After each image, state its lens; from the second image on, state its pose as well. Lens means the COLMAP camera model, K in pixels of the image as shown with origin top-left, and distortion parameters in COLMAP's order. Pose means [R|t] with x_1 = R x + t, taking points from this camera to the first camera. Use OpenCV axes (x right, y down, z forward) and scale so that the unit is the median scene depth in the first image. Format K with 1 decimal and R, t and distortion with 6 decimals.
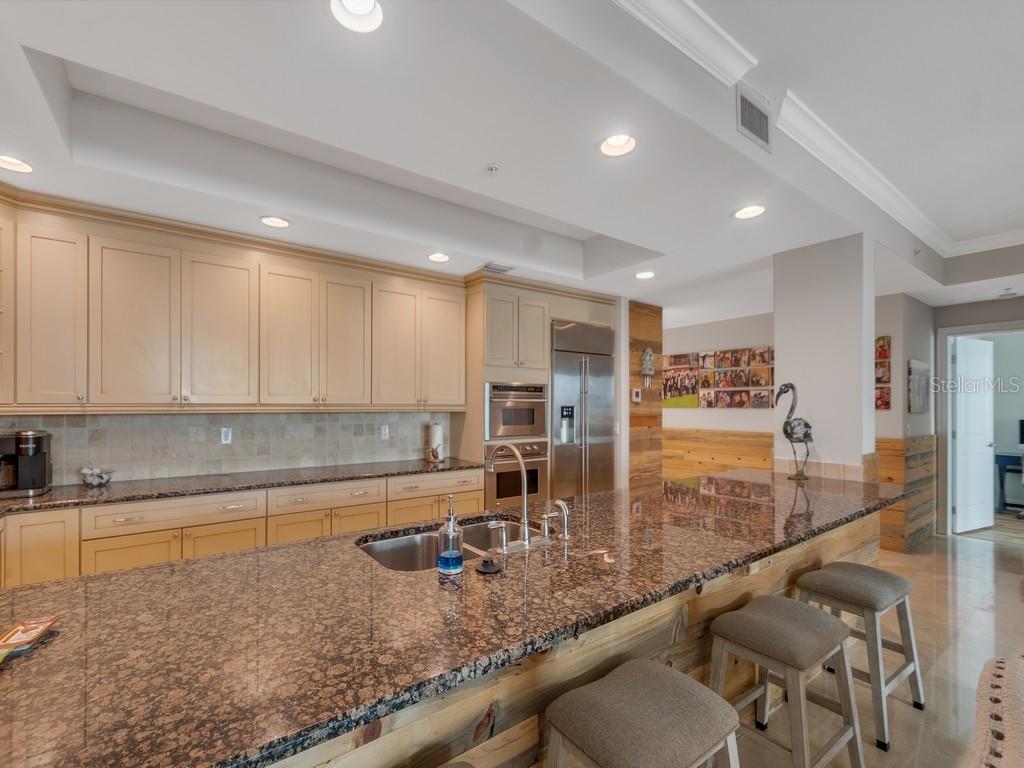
lens RADIAL K [[445.2, 0, 488.9], [0, 445.2, 403.3], [0, 0, 1]] dist [0.001065, -0.000034]
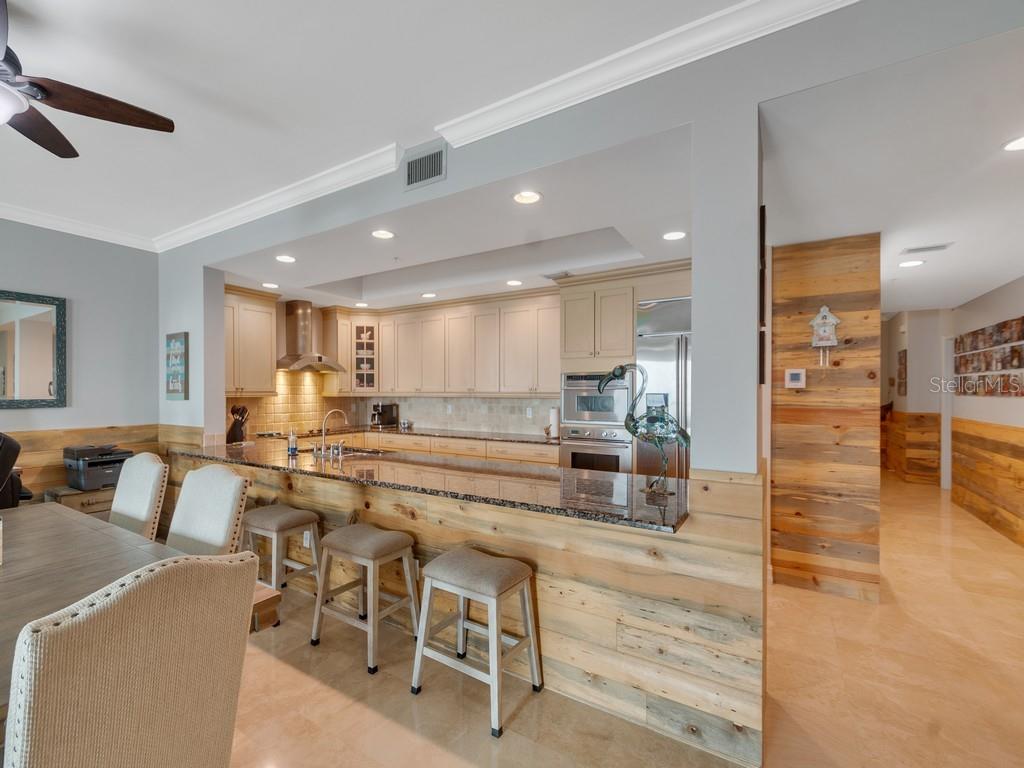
lens RADIAL K [[450.8, 0, 492.6], [0, 450.8, 393.9], [0, 0, 1]] dist [0.004275, 0.000210]
pose [[0.398404, 0.002064, -0.917208, 0.986600], [0.003411, 0.999987, 0.003732, 0.002227], [0.917204, -0.004616, 0.398392, 0.352494]]
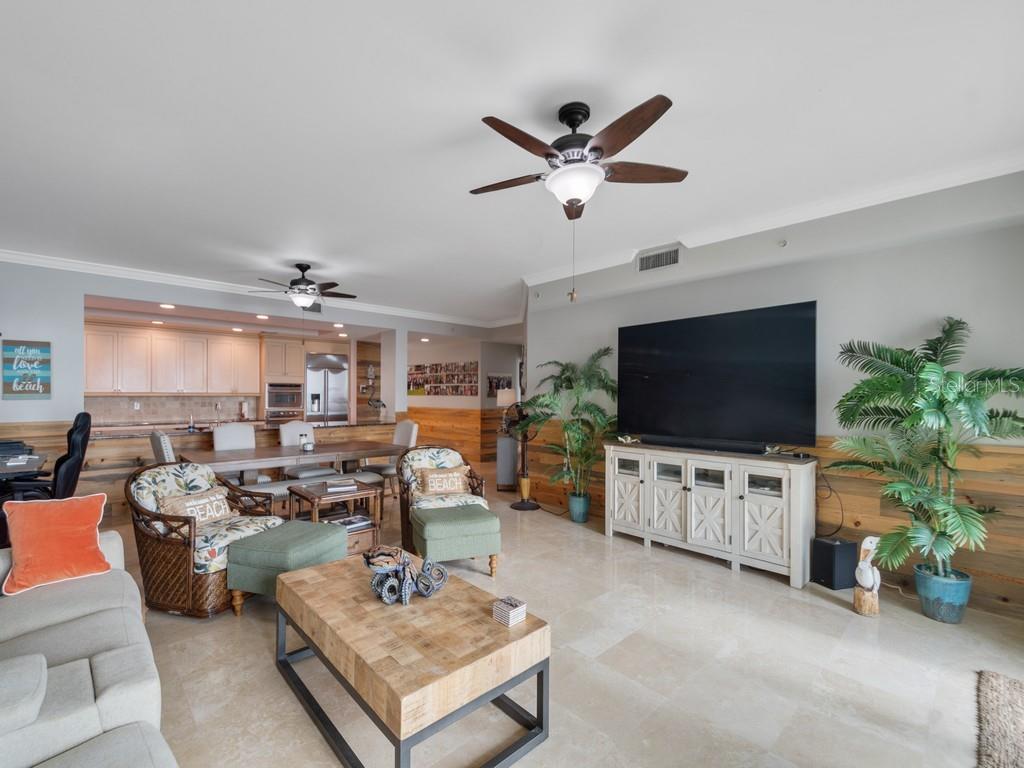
lens RADIAL K [[450.8, 0, 492.6], [0, 450.8, 393.9], [0, 0, 1]] dist [0.004275, 0.000210]
pose [[0.991293, 0.001495, 0.131669, 0.799341], [-0.001861, 0.999995, 0.002656, -0.000687], [-0.131665, -0.002877, 0.991290, -1.345716]]
